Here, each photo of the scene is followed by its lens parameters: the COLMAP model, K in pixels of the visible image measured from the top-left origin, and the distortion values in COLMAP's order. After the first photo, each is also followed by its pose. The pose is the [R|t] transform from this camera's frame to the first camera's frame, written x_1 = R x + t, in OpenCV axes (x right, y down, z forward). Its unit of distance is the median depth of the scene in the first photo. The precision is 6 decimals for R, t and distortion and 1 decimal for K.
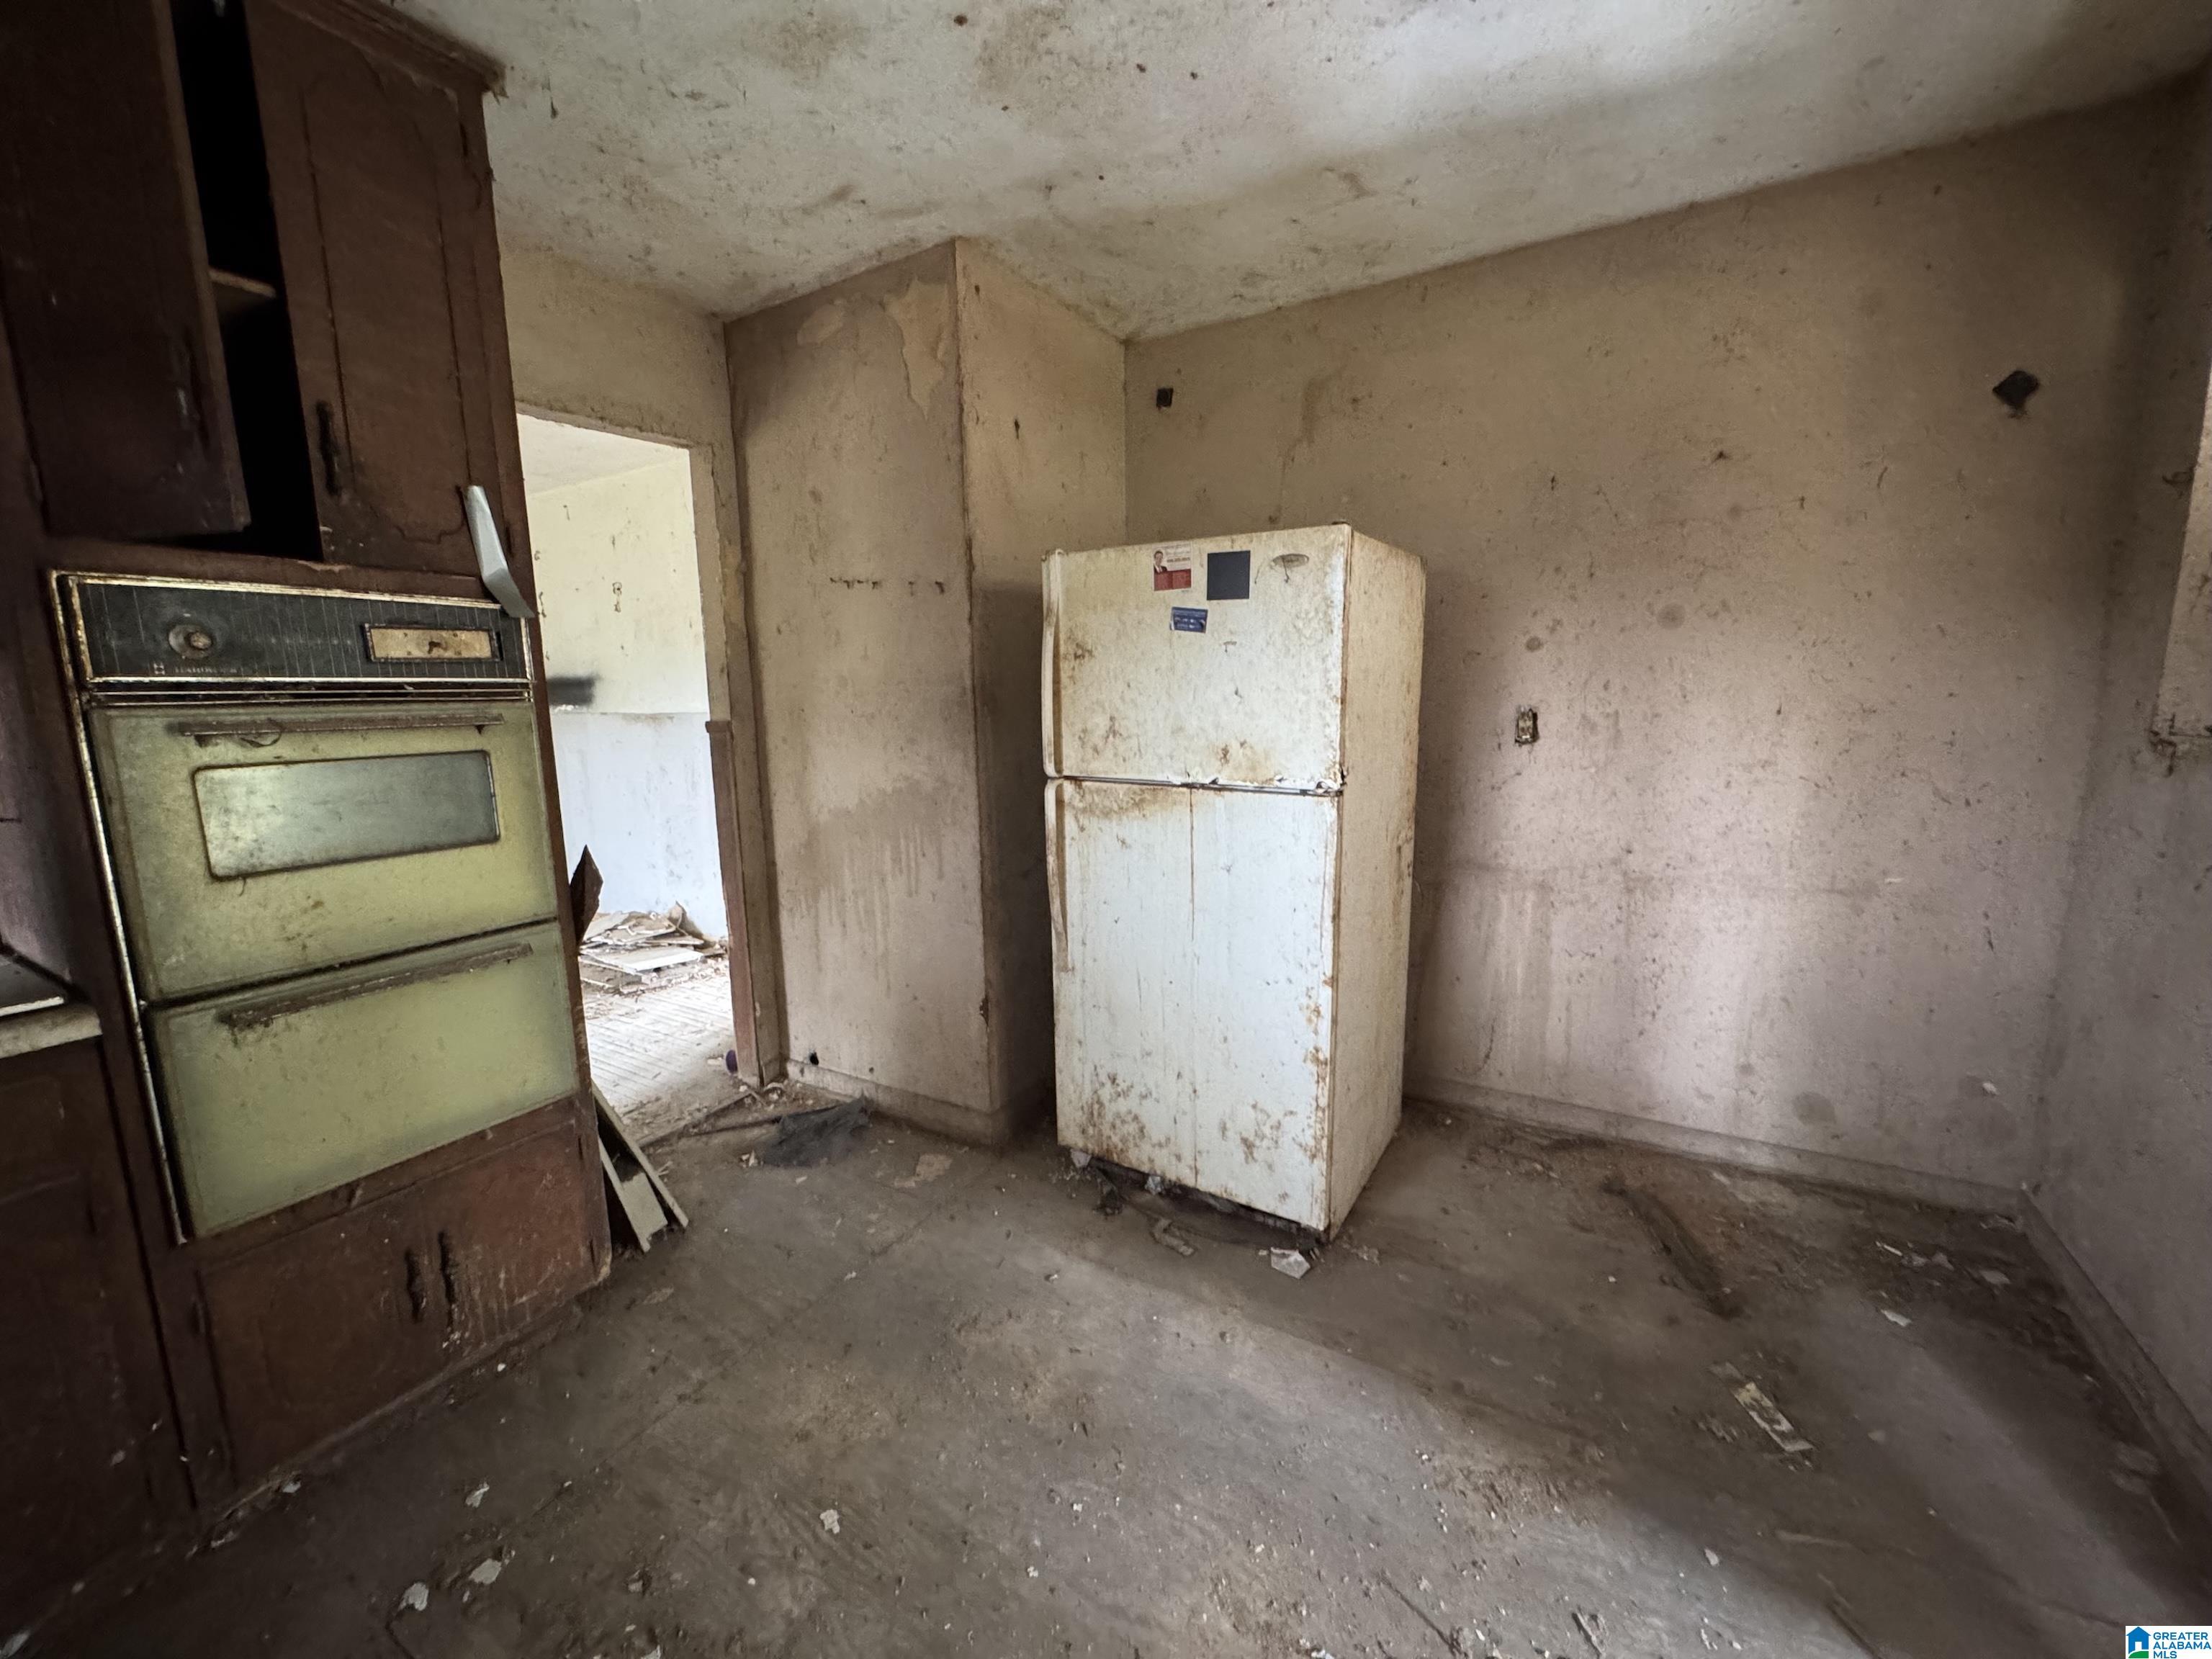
lens RADIAL K [[891.6, 0, 1103.6], [0, 891.6, 827.8], [0, 0, 1]] dist [-0.000024, -0.000104]
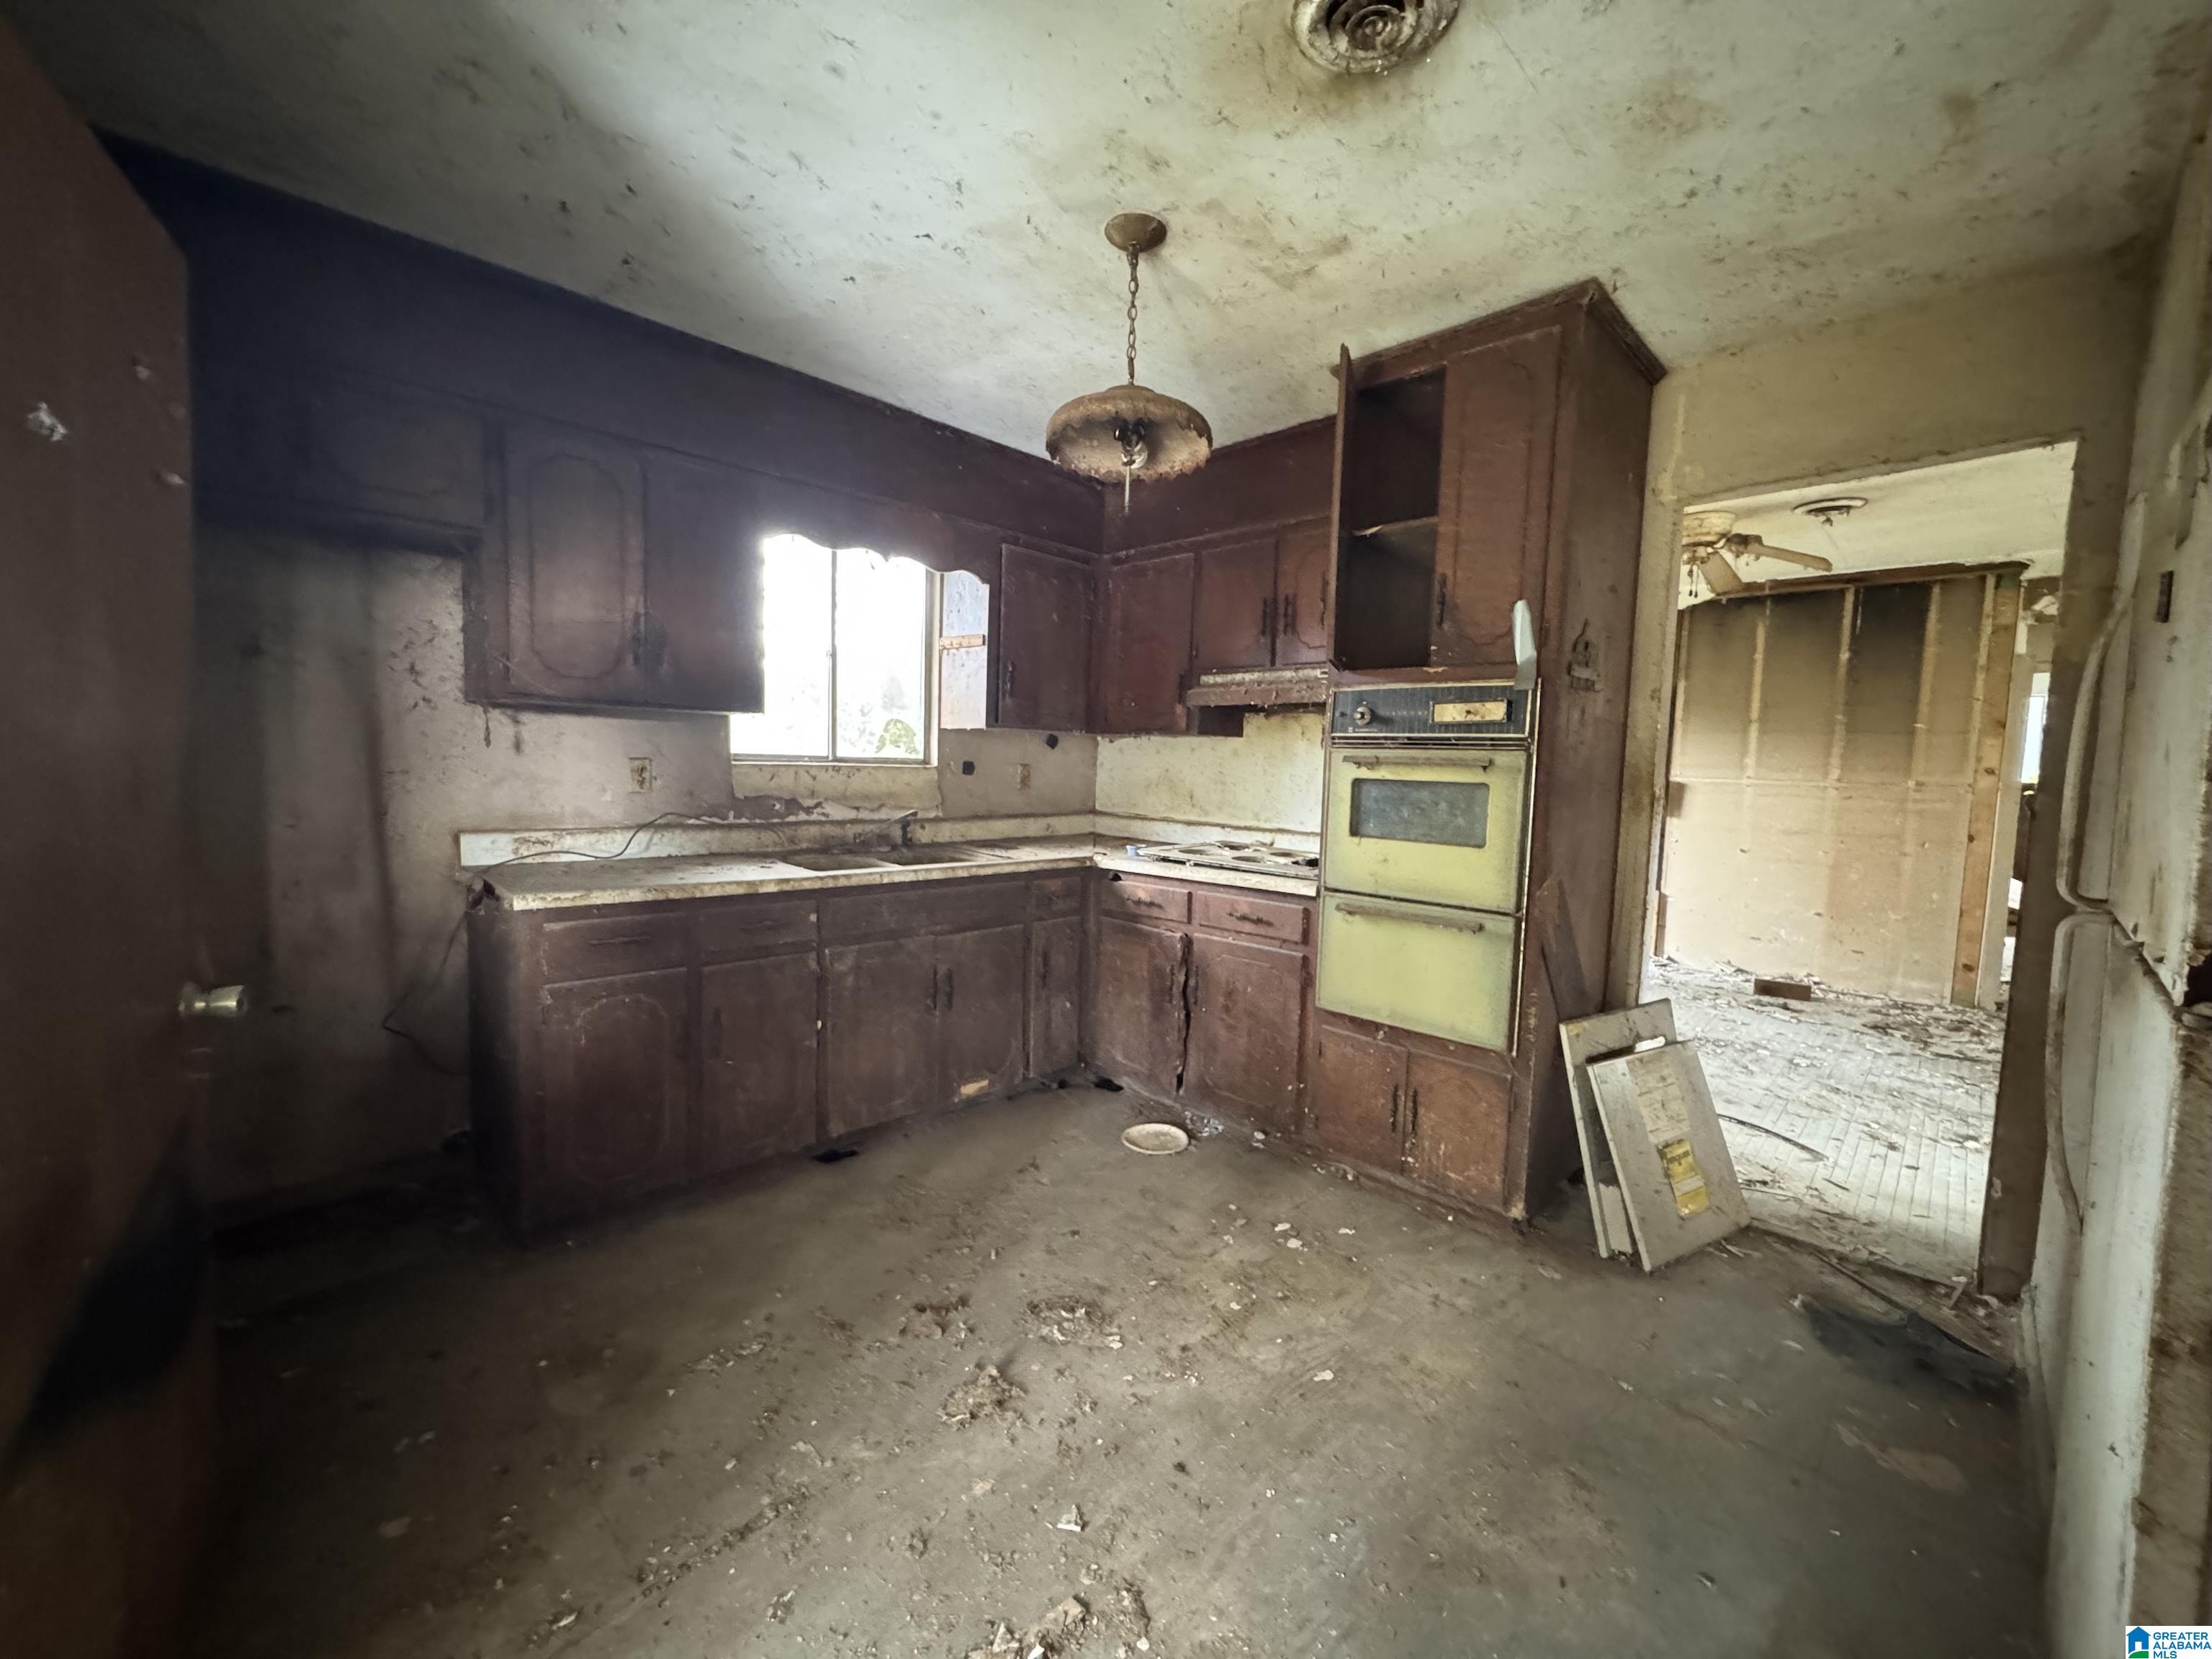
lens RADIAL K [[891.6, 0, 1104.1], [0, 891.6, 828.9], [0, 0, 1]] dist [-0.000024, -0.000104]
pose [[-0.241281, 0.088015, -0.966456, 0.853361], [-0.169315, 0.976787, 0.131227, -0.100327], [0.955571, 0.195298, -0.220778, 0.743594]]
